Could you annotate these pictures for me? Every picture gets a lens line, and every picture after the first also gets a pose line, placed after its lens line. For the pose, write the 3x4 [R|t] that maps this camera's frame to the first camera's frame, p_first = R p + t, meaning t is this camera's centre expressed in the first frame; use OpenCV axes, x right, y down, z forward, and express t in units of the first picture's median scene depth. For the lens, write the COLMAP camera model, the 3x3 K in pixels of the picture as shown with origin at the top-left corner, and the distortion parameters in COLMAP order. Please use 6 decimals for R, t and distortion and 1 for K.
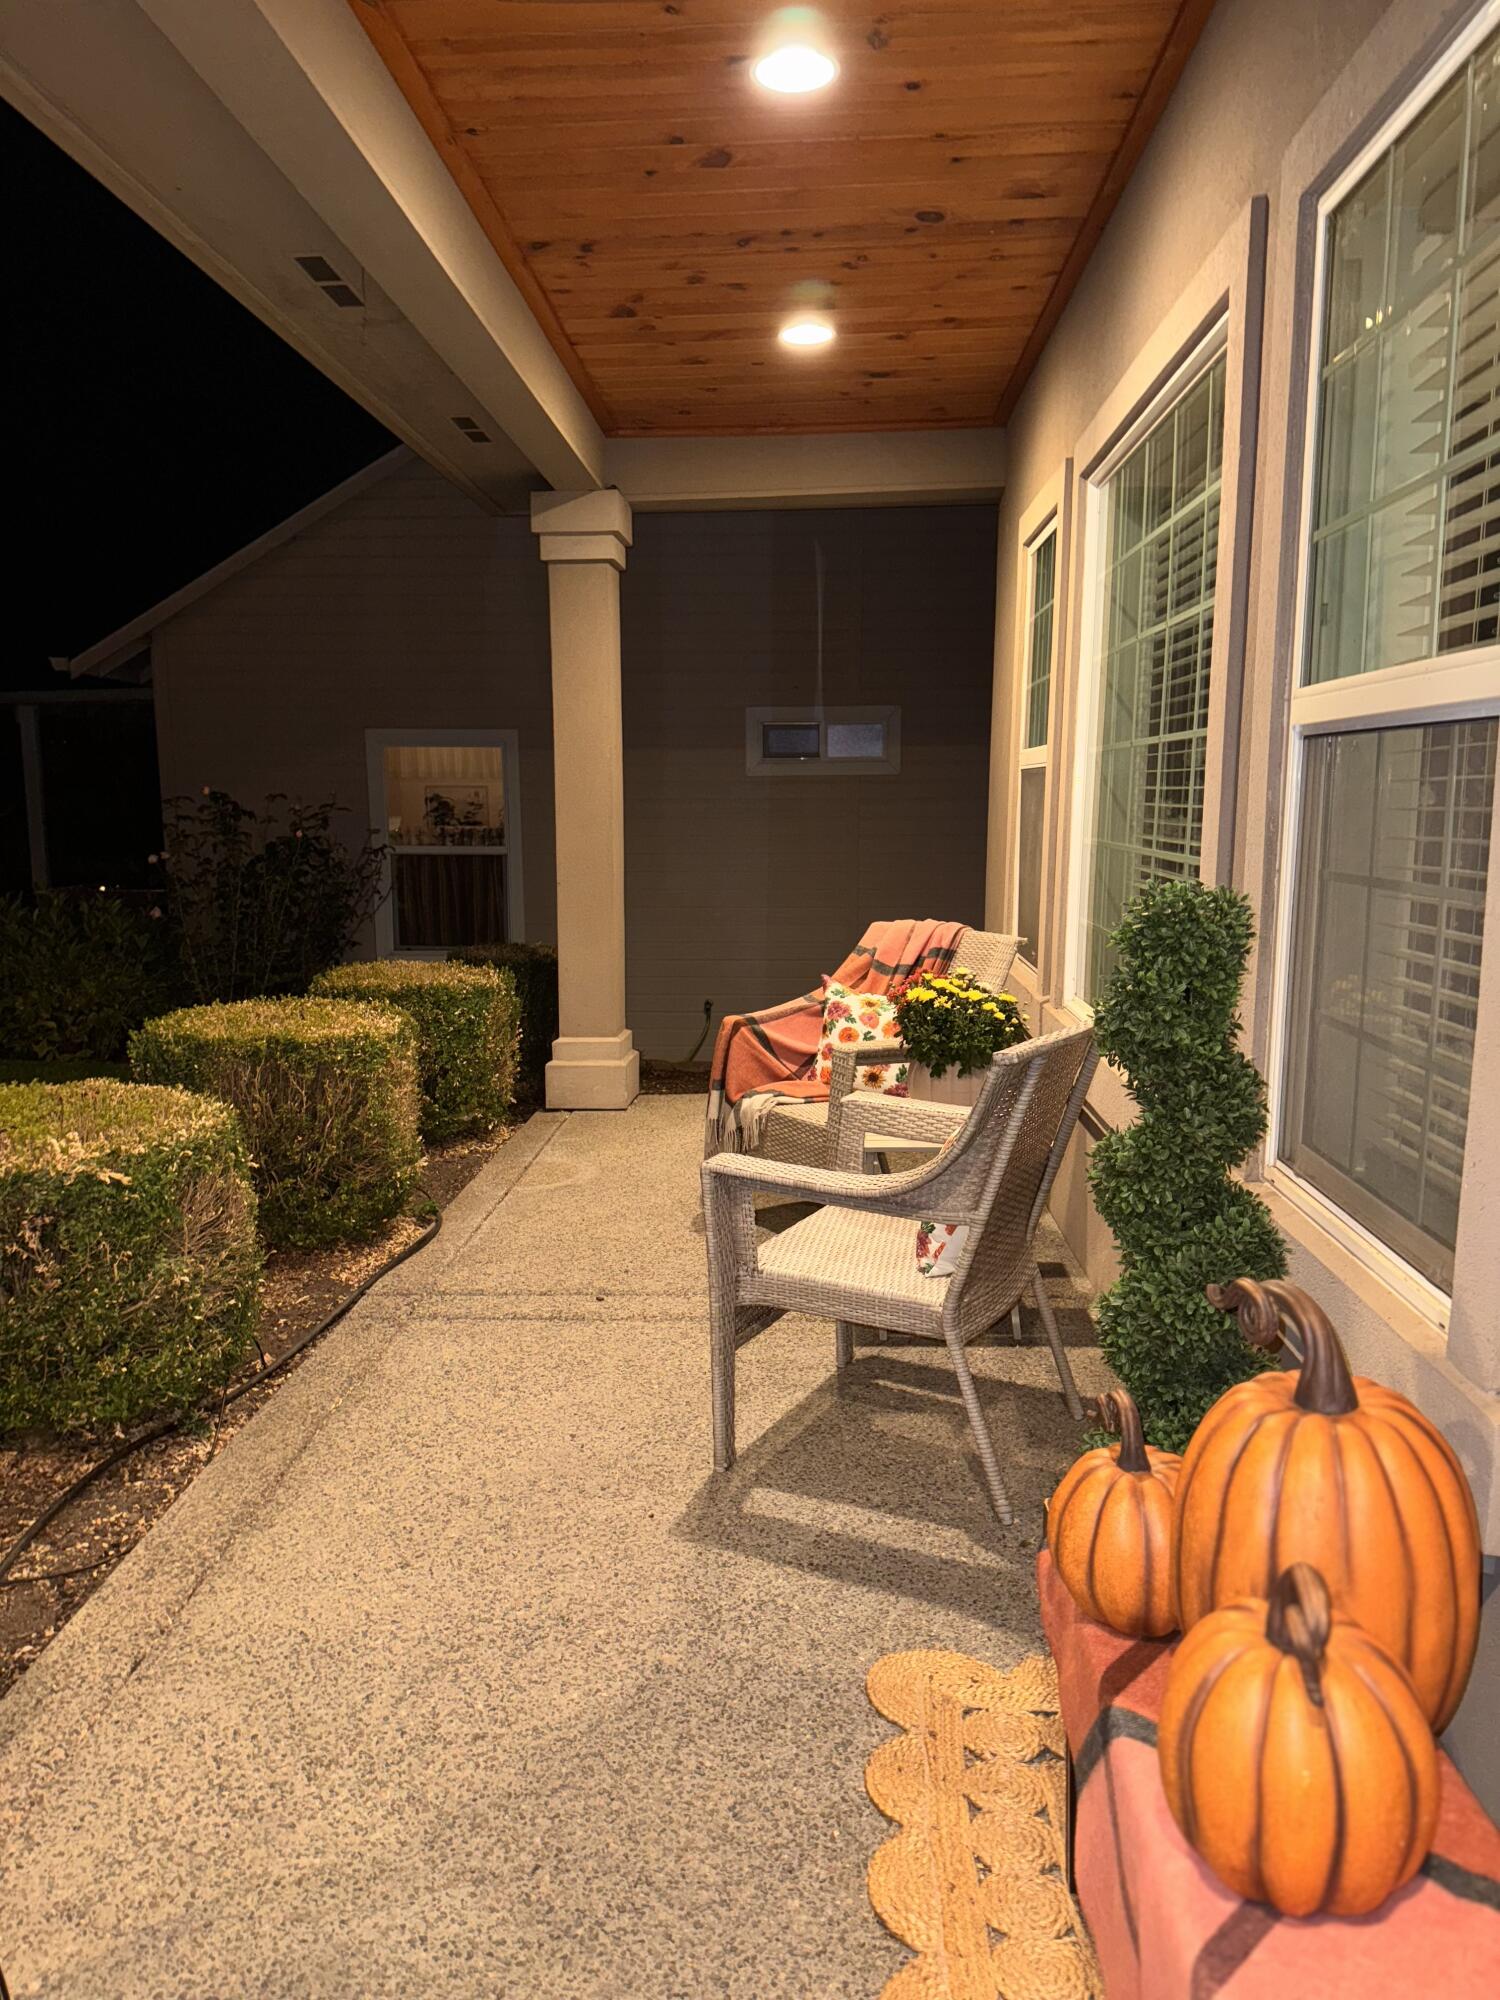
lens RADIAL K [[1409.3, 0, 750.0], [0, 1409.3, 1000.0], [0, 0, 1]] dist [0.034362, -0.056542]
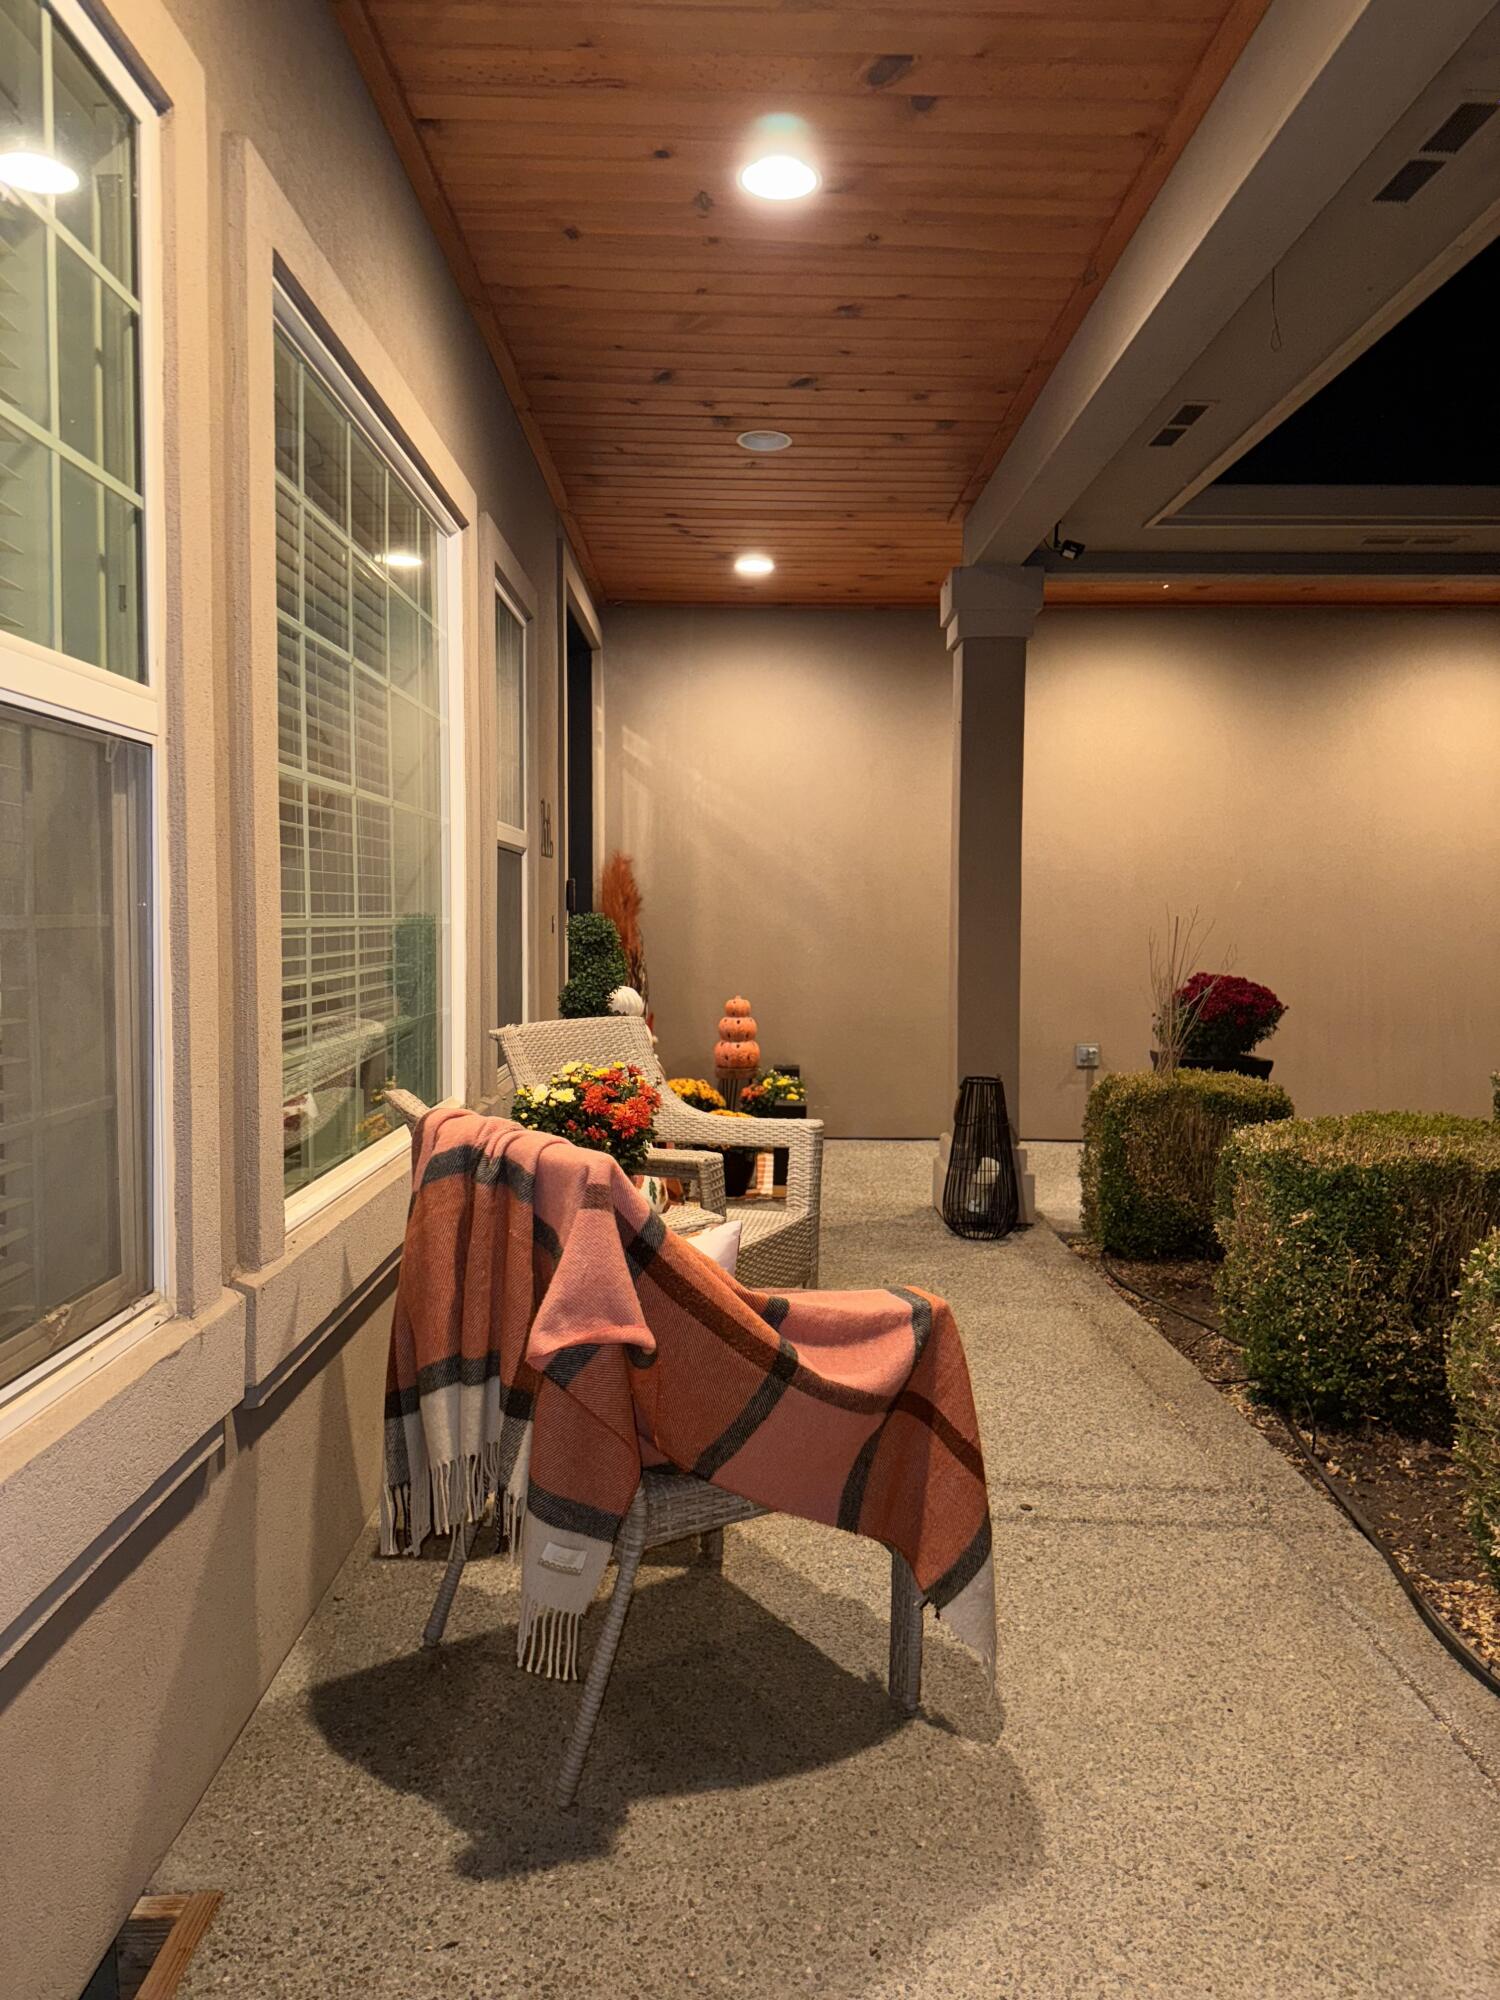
lens RADIAL K [[1400.0, 0, 750.0], [0, 1400.0, 1000.0], [0, 0, 1]] dist [0.115129, -0.146480]
pose [[-0.998216, 0.000865, -0.059708, 0.107700], [-0.011363, 0.978875, 0.204142, -0.255924], [0.058623, 0.204456, -0.977119, 1.986627]]
